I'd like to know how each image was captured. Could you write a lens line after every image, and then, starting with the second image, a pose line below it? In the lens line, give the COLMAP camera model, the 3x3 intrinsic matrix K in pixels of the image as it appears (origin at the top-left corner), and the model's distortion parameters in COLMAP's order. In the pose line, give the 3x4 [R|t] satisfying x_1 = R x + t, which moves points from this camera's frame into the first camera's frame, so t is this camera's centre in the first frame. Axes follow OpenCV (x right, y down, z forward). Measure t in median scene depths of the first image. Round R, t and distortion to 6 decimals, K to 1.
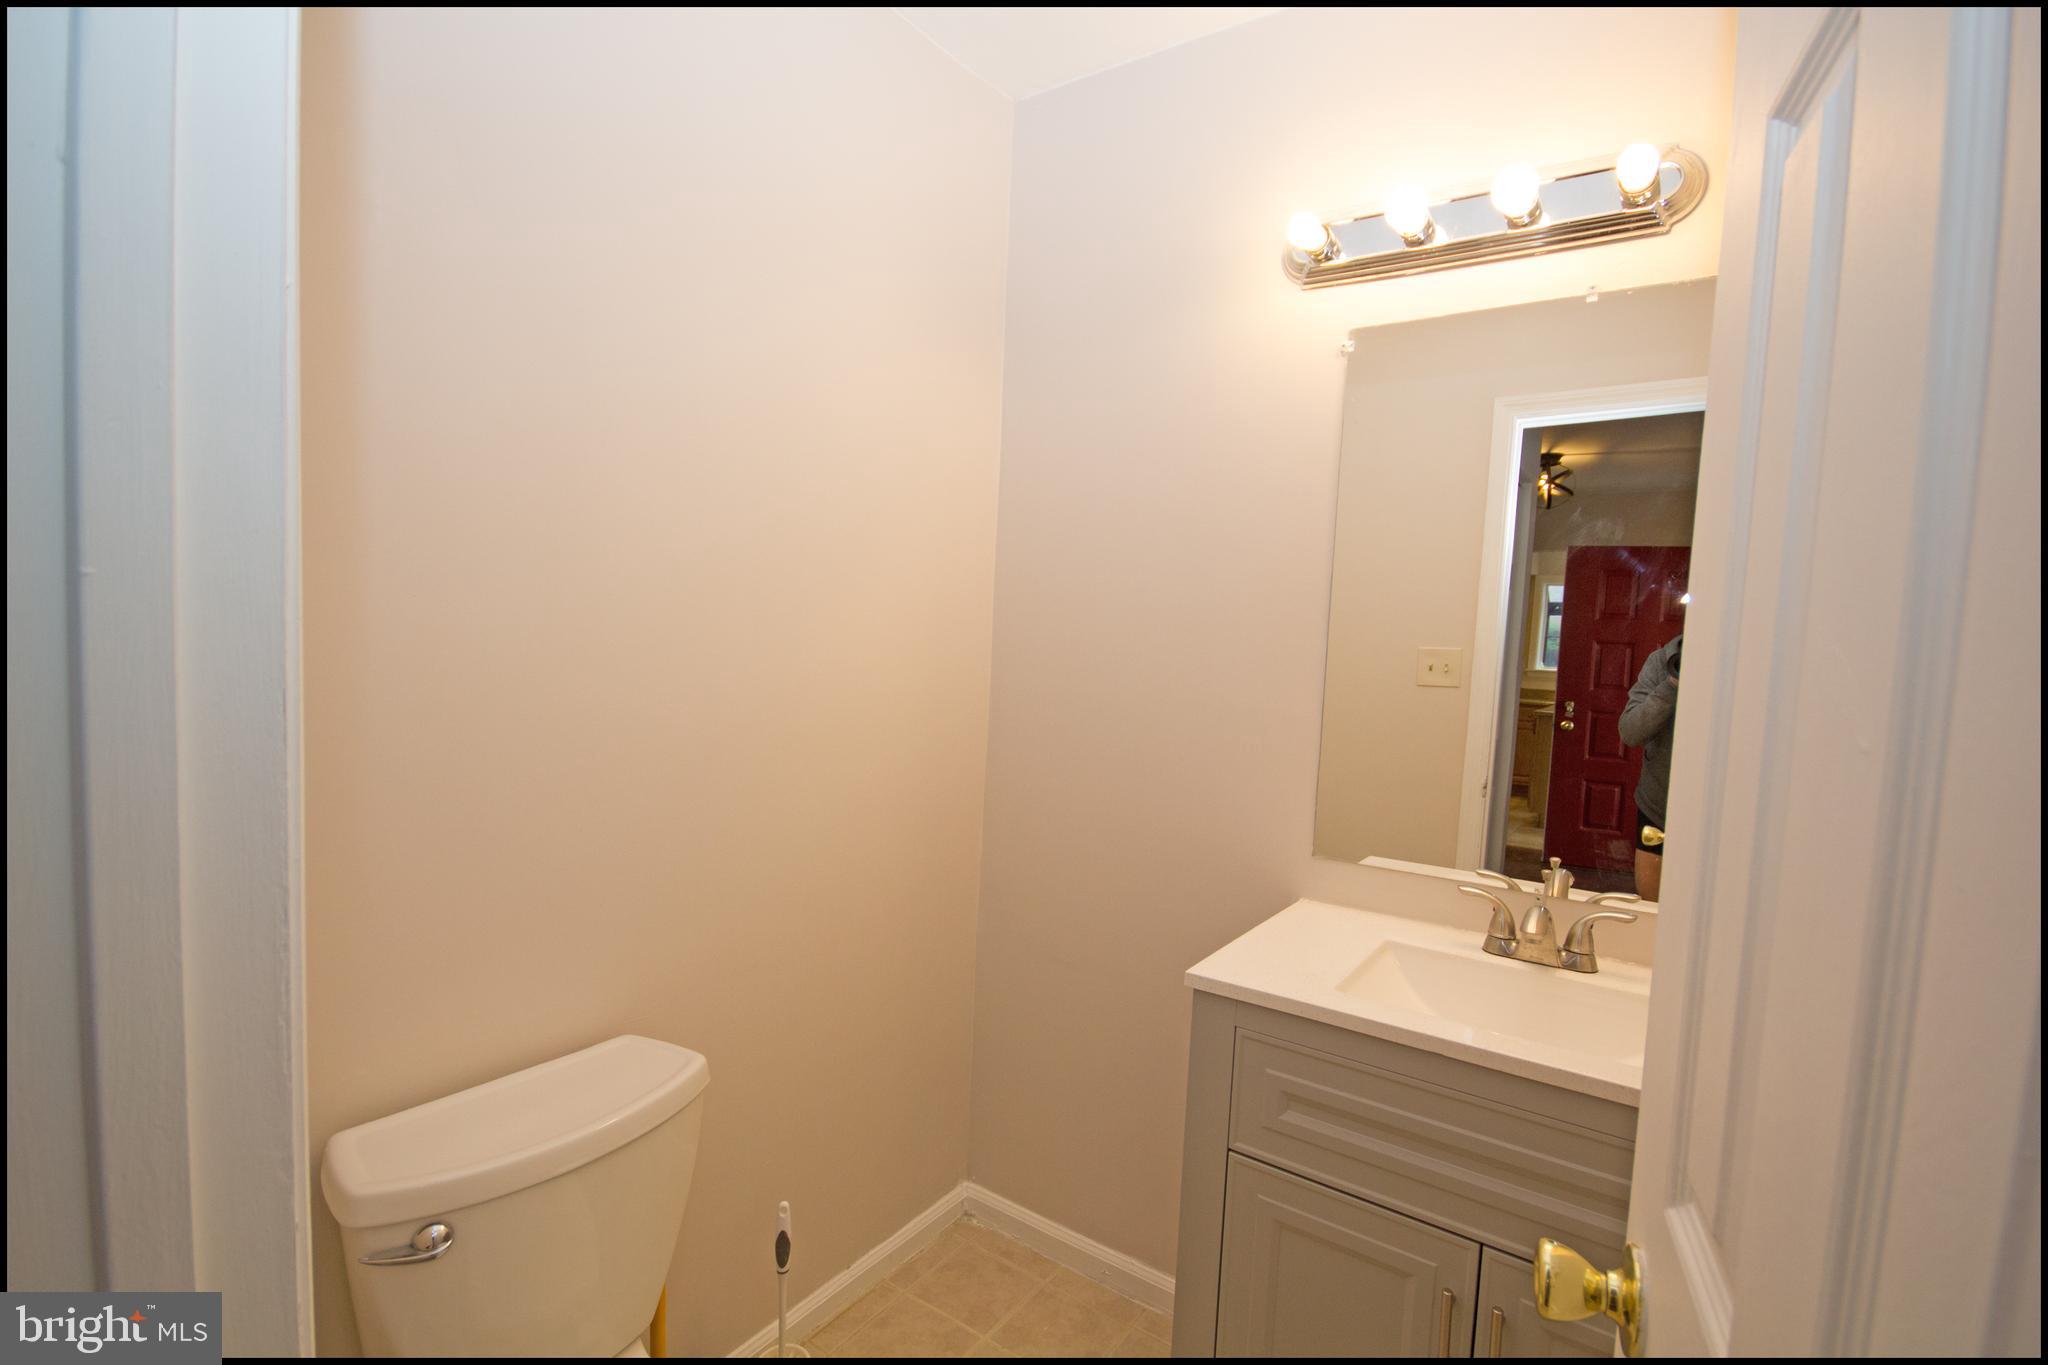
lens RADIAL K [[935.8, 0, 1037.6], [0, 935.8, 706.0], [0, 0, 1]] dist [0.010109, -0.010669]
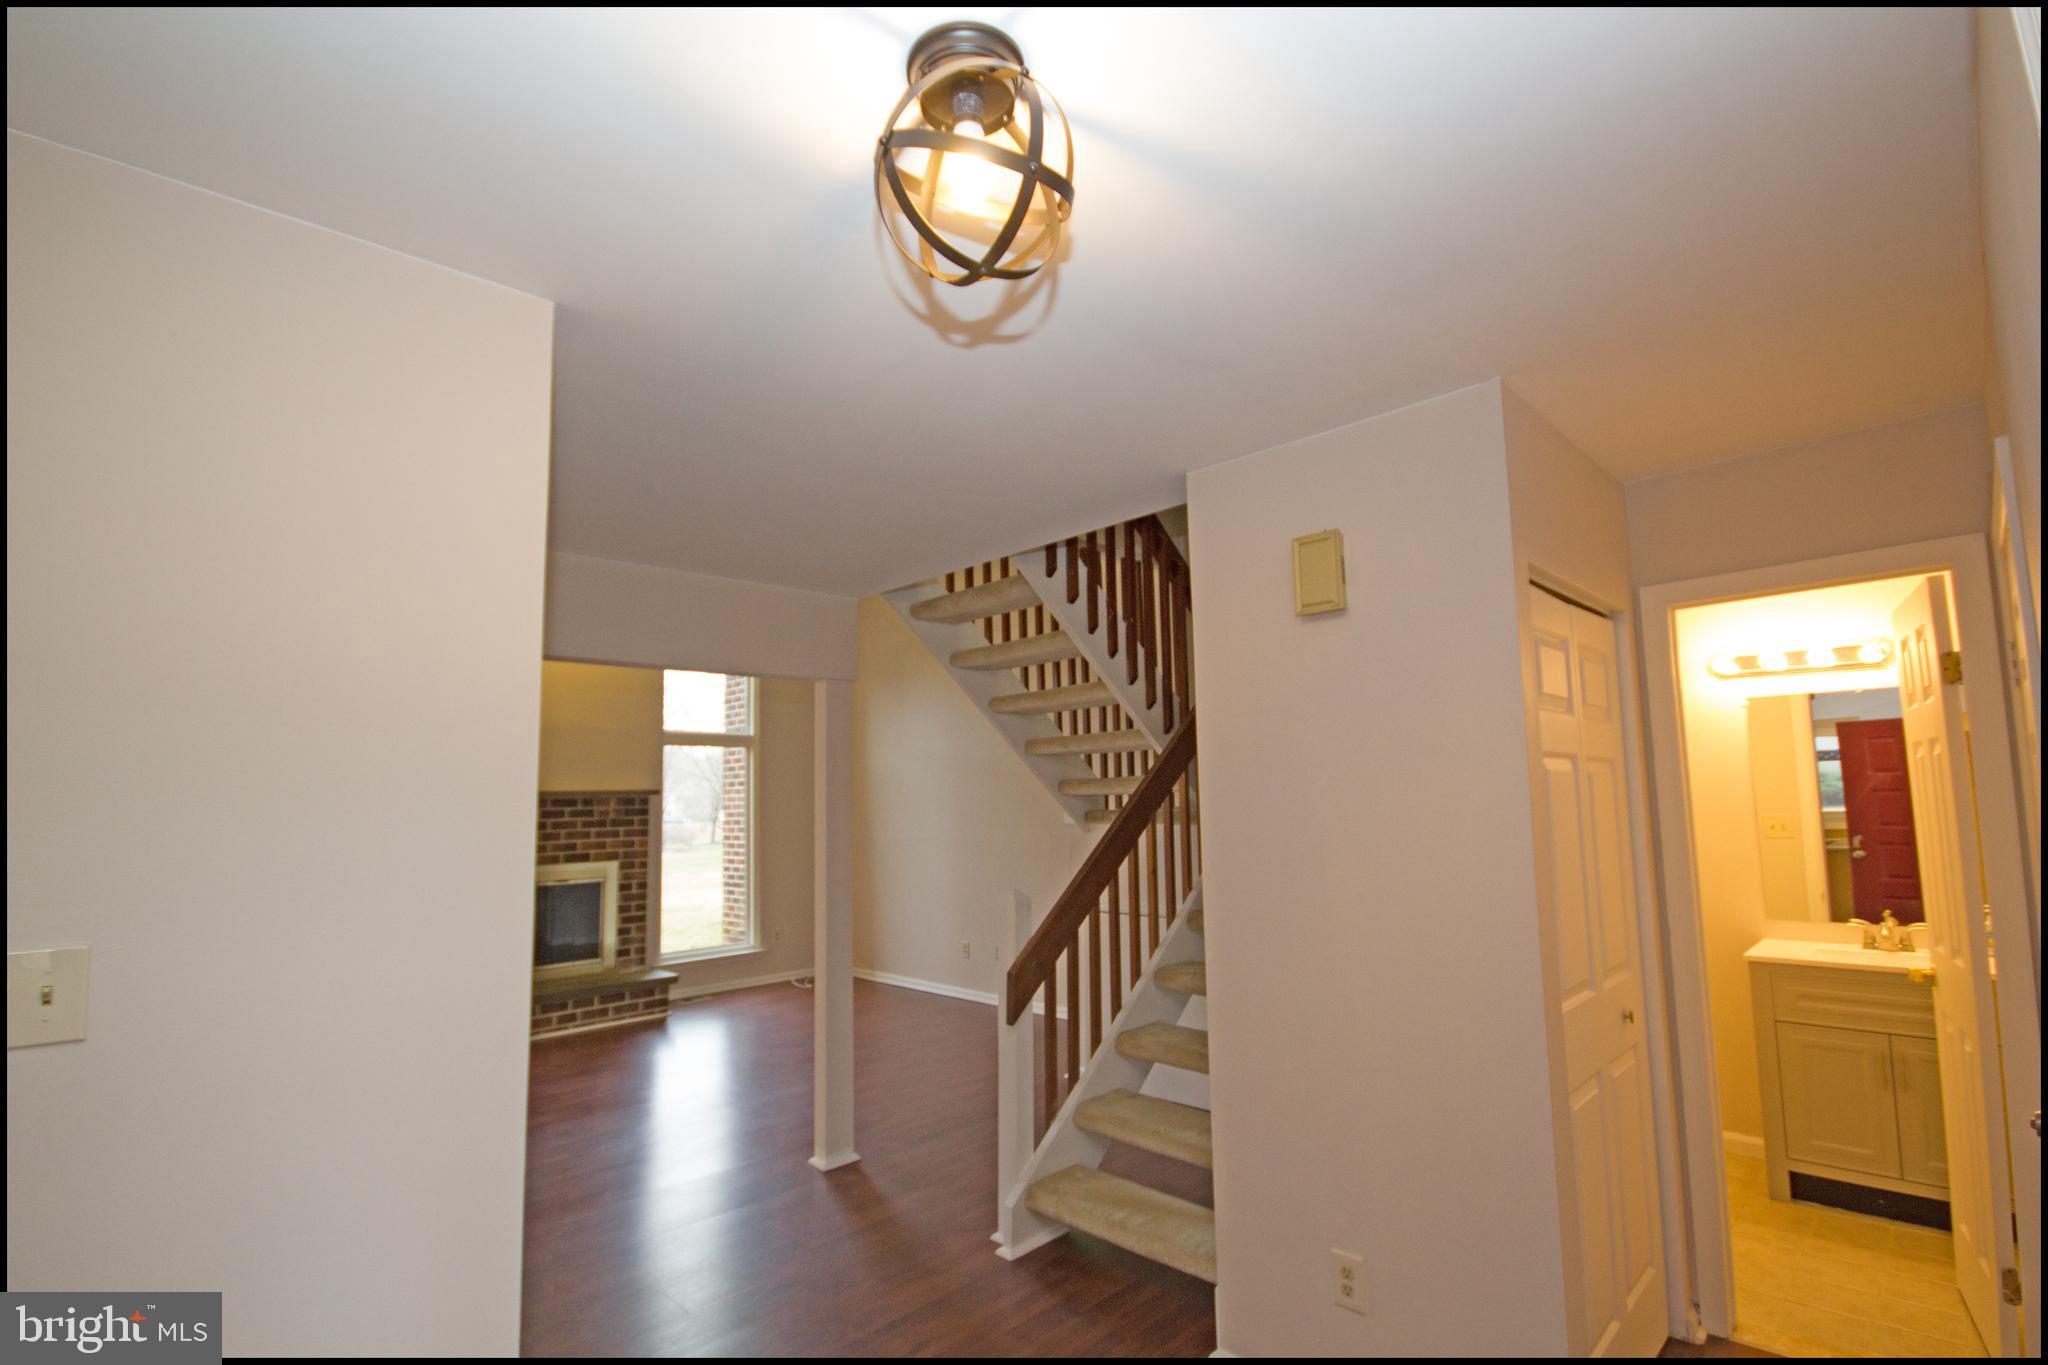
lens RADIAL K [[935.8, 0, 1037.6], [0, 935.8, 706.0], [0, 0, 1]] dist [0.010109, -0.010669]
pose [[0.980908, -0.072204, -0.180571, -0.746273], [0.041680, 0.984999, -0.167451, -0.038331], [0.189953, 0.156728, 0.969203, -1.226348]]
